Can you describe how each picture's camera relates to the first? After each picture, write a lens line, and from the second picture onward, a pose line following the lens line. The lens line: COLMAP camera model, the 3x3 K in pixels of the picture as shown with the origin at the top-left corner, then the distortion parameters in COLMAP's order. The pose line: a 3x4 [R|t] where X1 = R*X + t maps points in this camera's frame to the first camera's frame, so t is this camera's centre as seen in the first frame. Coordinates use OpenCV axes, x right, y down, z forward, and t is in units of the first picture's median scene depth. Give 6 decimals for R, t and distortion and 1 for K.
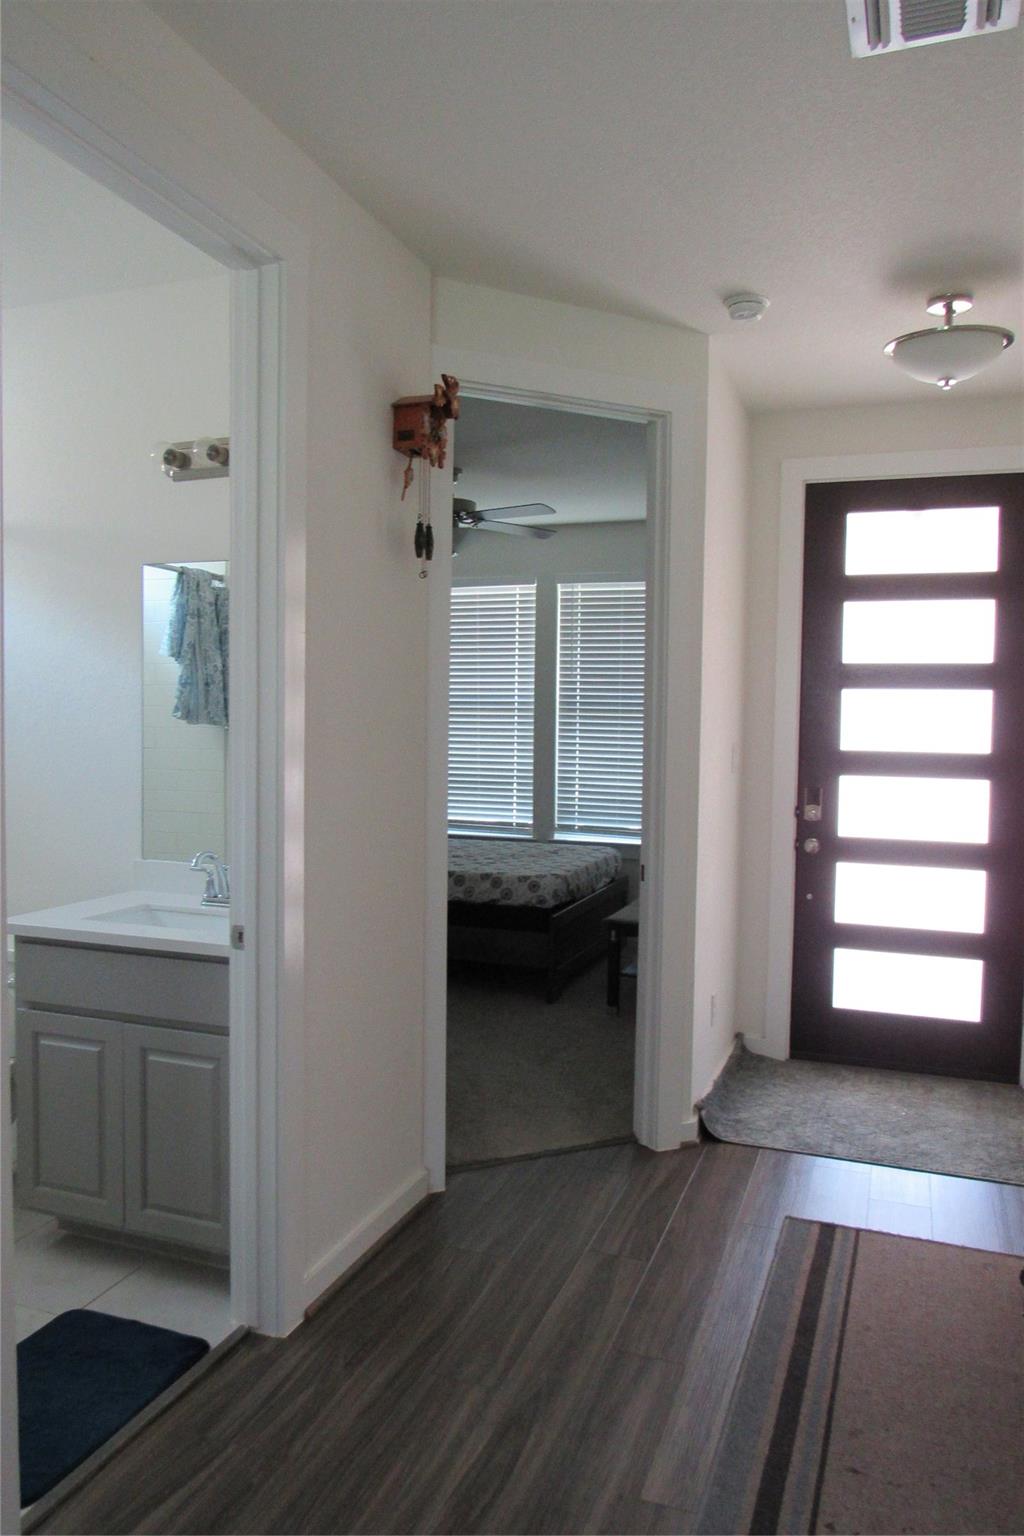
lens RADIAL K [[1093.0, 0, 510.0], [0, 1093.0, 766.9], [0, 0, 1]] dist [-0.031160, 0.020728]
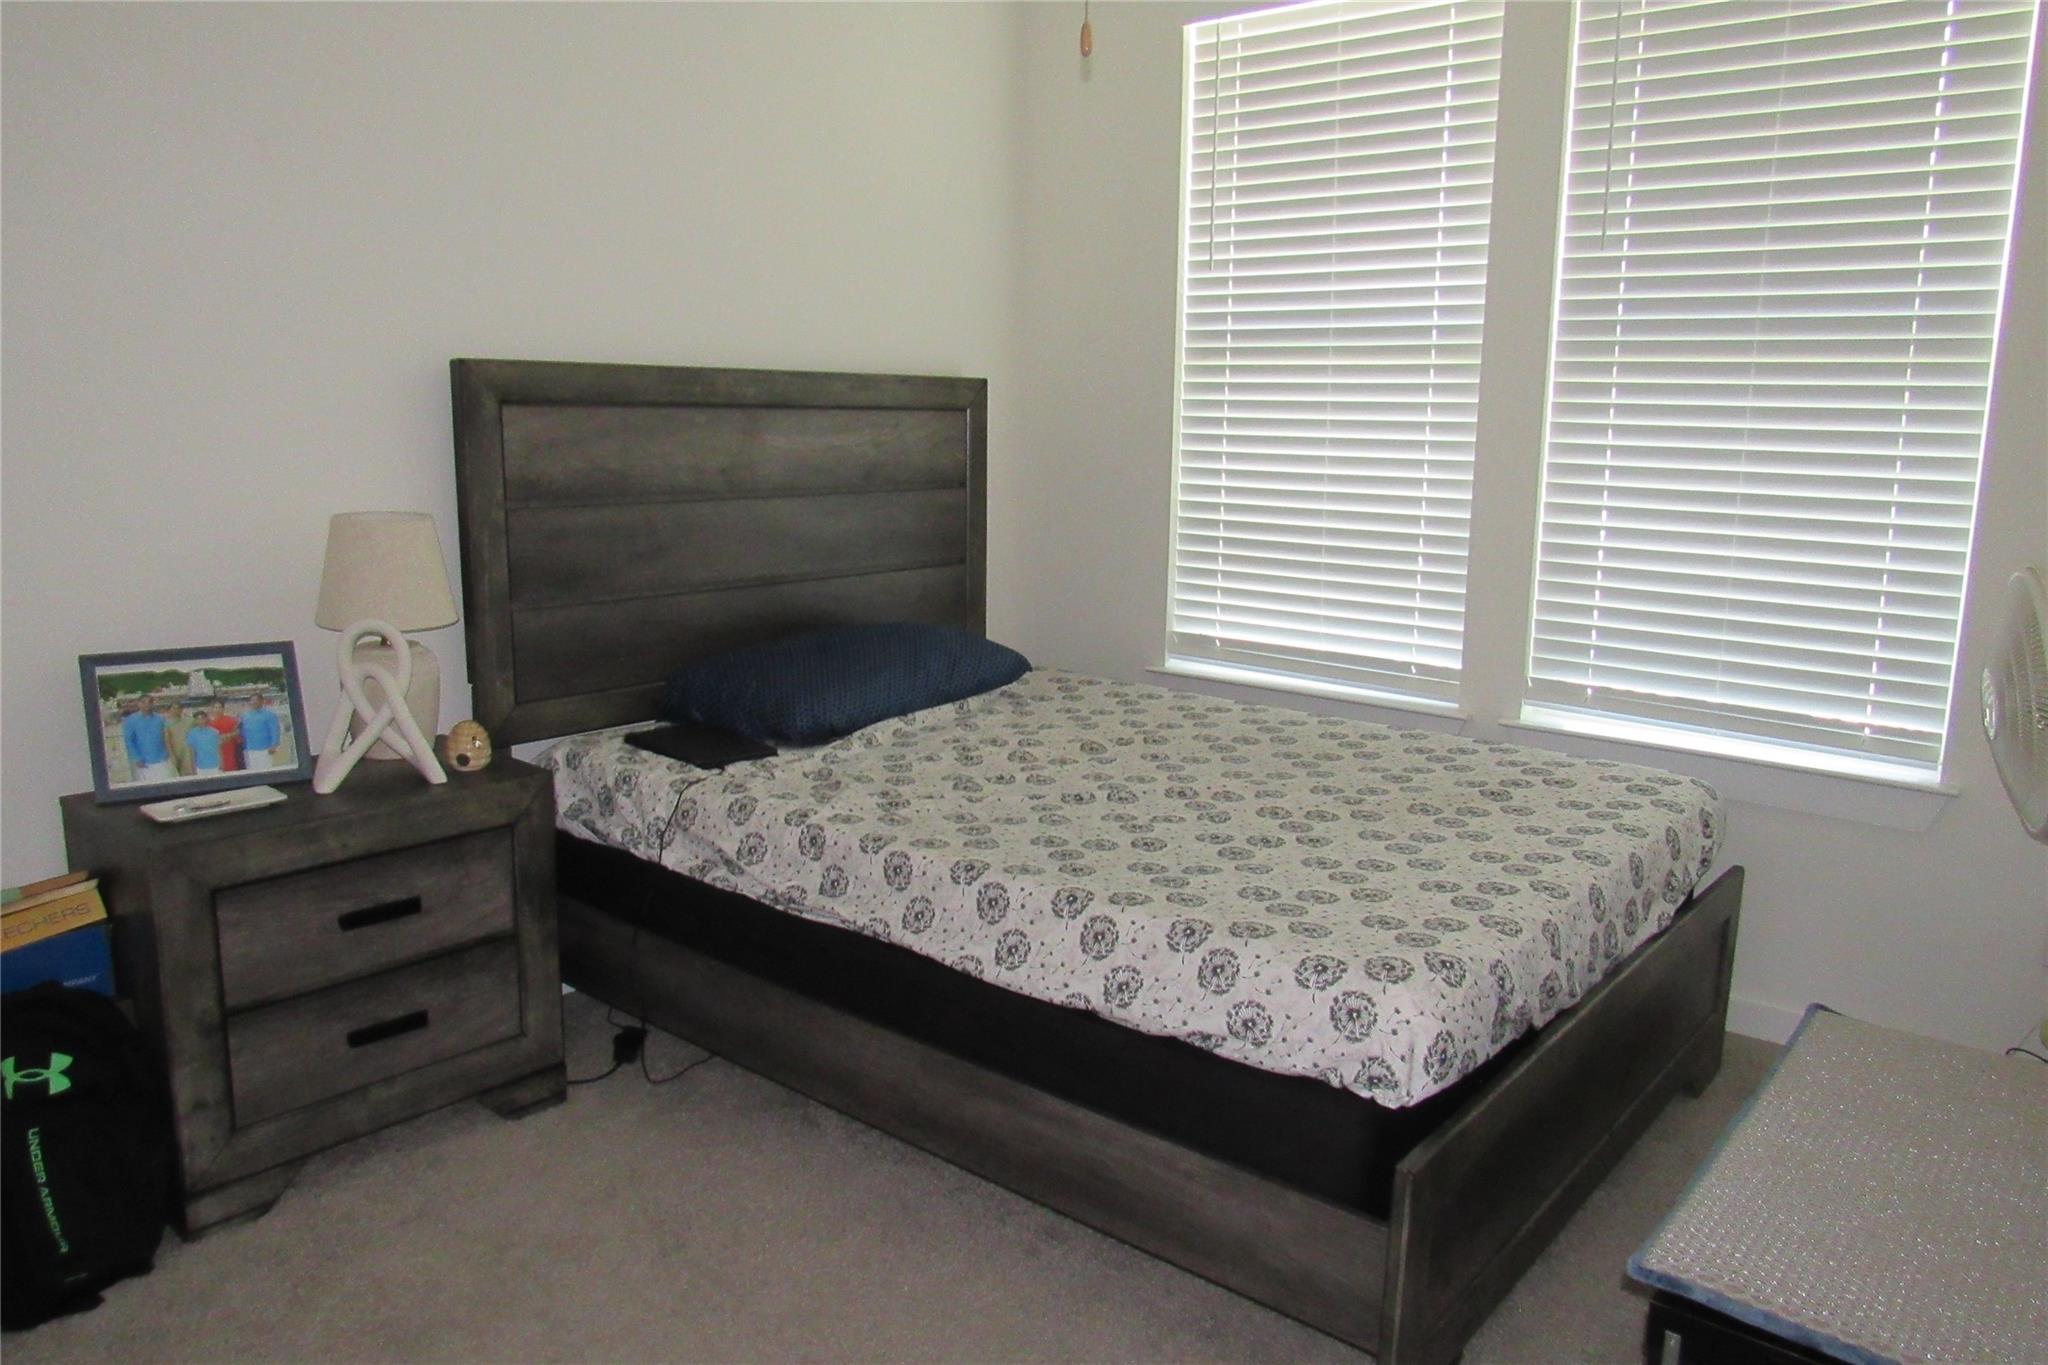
lens RADIAL K [[1457.3, 0, 1023.7], [0, 1457.3, 689.3], [0, 0, 1]] dist [-0.031160, 0.020728]
pose [[0.941402, 0.060086, -0.331891, 0.044788], [-0.009826, 0.988472, 0.151083, -0.013450], [0.337143, -0.138969, 0.931140, 0.511362]]
